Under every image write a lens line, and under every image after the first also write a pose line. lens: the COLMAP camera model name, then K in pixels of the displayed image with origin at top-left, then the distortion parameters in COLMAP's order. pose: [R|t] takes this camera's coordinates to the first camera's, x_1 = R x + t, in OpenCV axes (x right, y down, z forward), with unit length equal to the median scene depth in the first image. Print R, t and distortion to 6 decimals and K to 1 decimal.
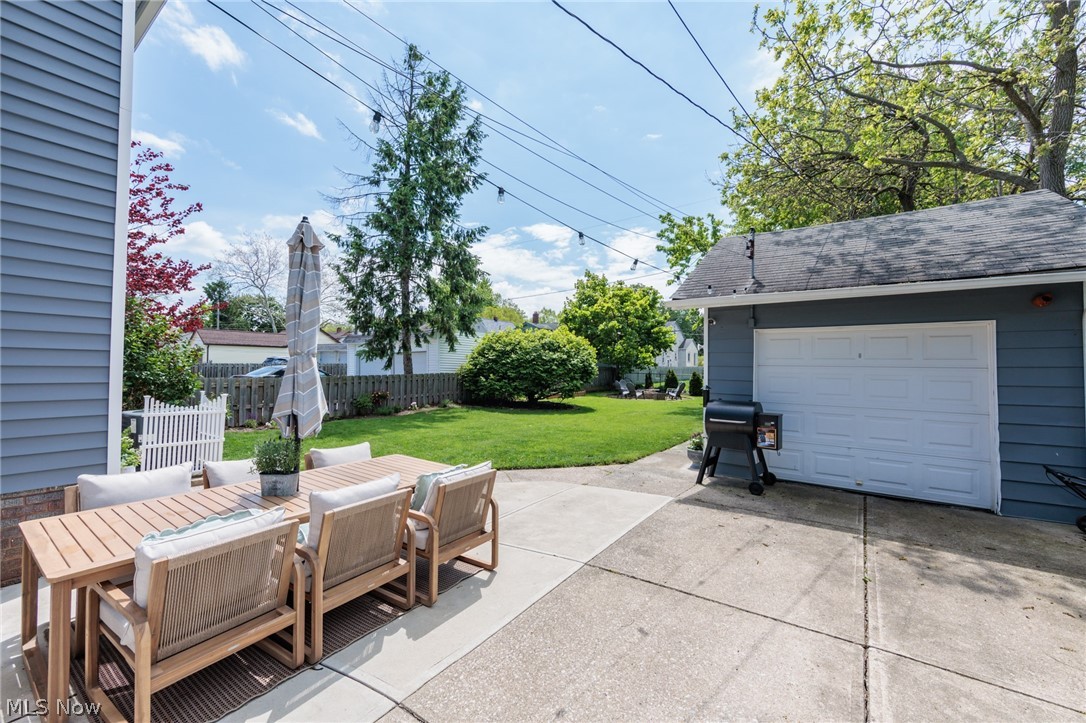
lens RADIAL K [[431.6, 0, 543.0], [0, 431.6, 361.5], [0, 0, 1]] dist [-0.001056, -0.000280]
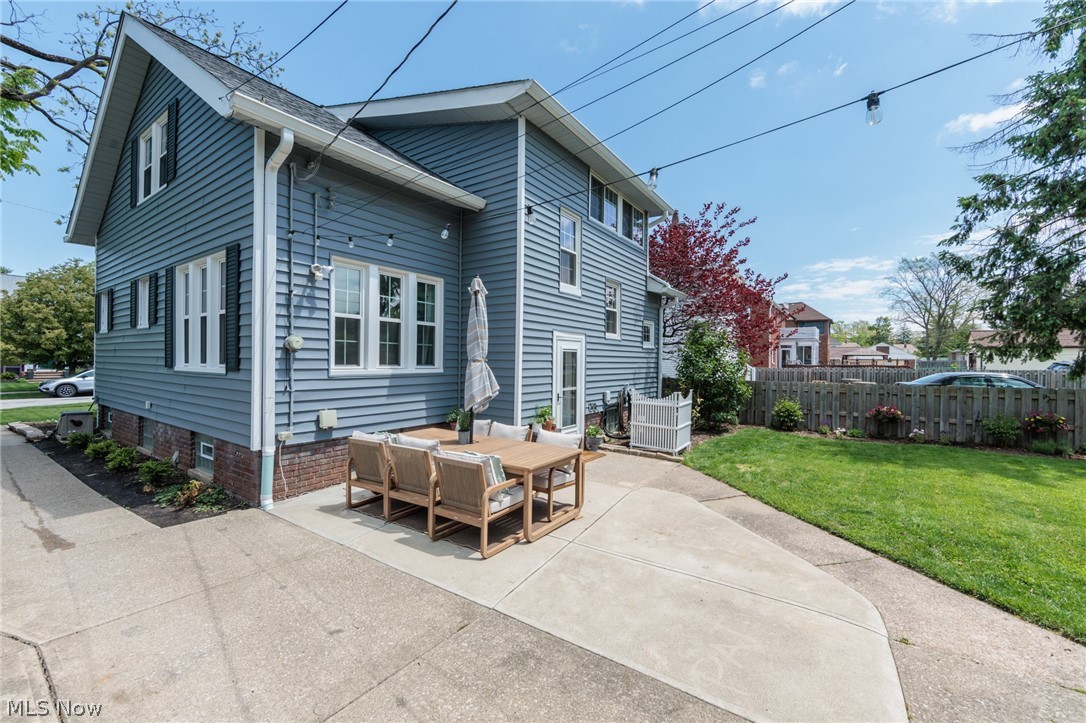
lens RADIAL K [[431.6, 0, 543.0], [0, 431.6, 361.5], [0, 0, 1]] dist [-0.001056, -0.000280]
pose [[0.013516, -0.016142, -0.999778, 0.728270], [0.000296, 0.999870, -0.016139, 0.010294], [0.999909, -0.000078, 0.013519, 0.855099]]
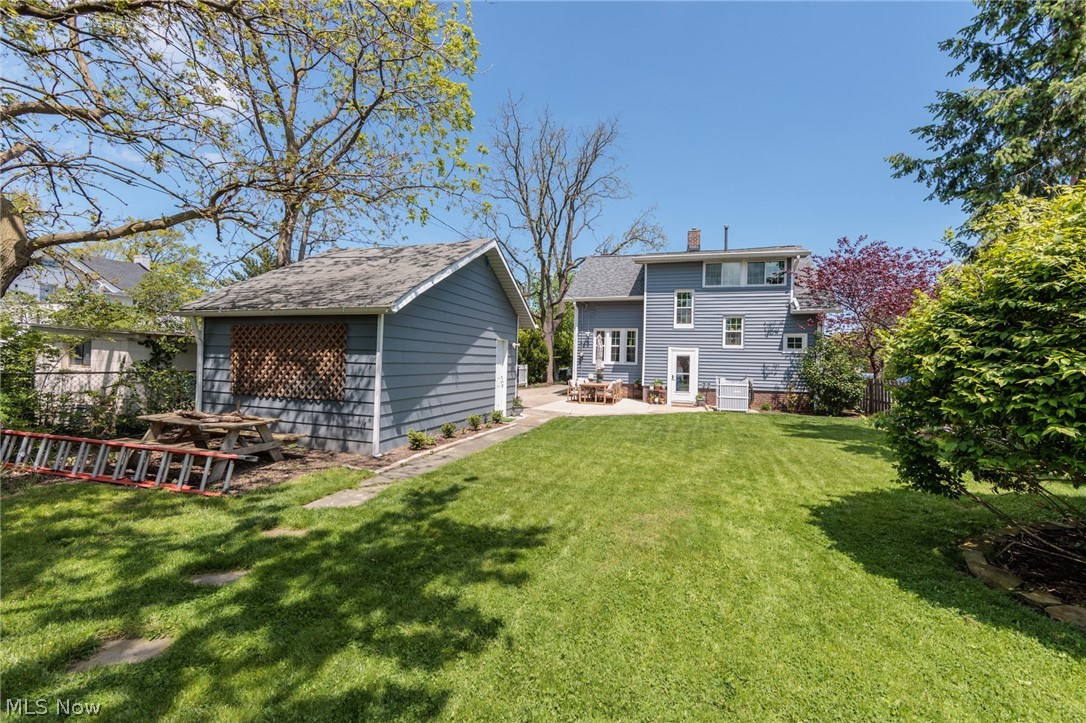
lens RADIAL K [[431.6, 0, 543.0], [0, 431.6, 361.5], [0, 0, 1]] dist [-0.001056, -0.000280]
pose [[-0.947760, -0.037908, -0.316724, 1.064514], [-0.035175, 0.999278, -0.014343, 0.054431], [0.317040, -0.002453, -0.948409, 2.840373]]
